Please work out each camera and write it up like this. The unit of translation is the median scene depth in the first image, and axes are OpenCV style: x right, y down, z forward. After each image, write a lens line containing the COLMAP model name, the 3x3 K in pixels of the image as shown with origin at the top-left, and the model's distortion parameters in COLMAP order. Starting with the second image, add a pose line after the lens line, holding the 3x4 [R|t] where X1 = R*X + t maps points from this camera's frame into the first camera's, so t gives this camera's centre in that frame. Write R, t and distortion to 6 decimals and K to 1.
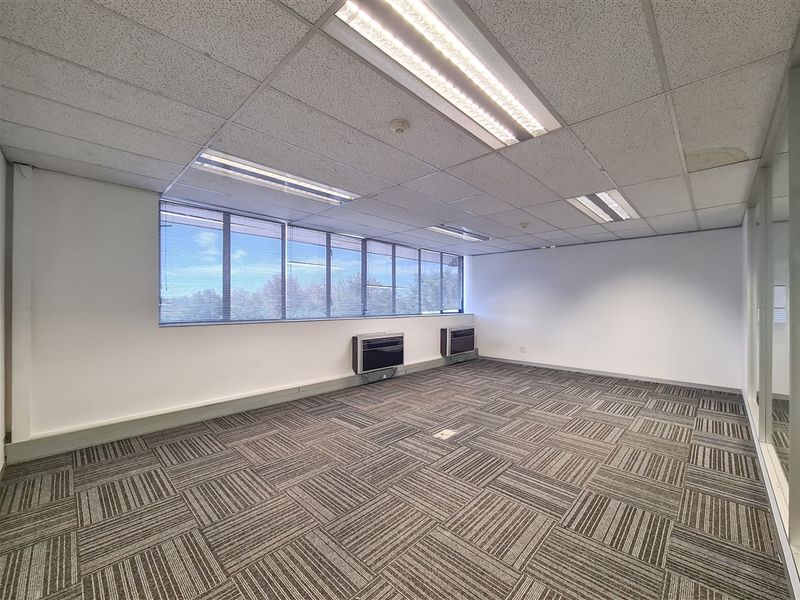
lens RADIAL K [[326.7, 0, 400.4], [0, 326.7, 302.9], [0, 0, 1]] dist [0.002205, -0.000113]
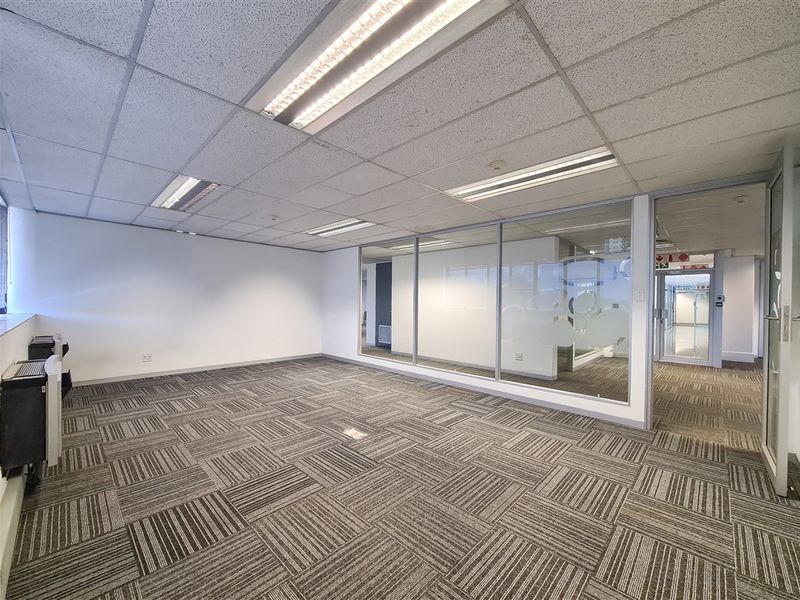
lens RADIAL K [[326.7, 0, 398.5], [0, 326.7, 300.4], [0, 0, 1]] dist [0.002205, -0.000113]
pose [[-0.002728, 0.006024, 0.999978, -0.844468], [-0.013290, 0.999893, -0.006059, 0.007682], [-0.999908, -0.013306, -0.002648, 0.880559]]
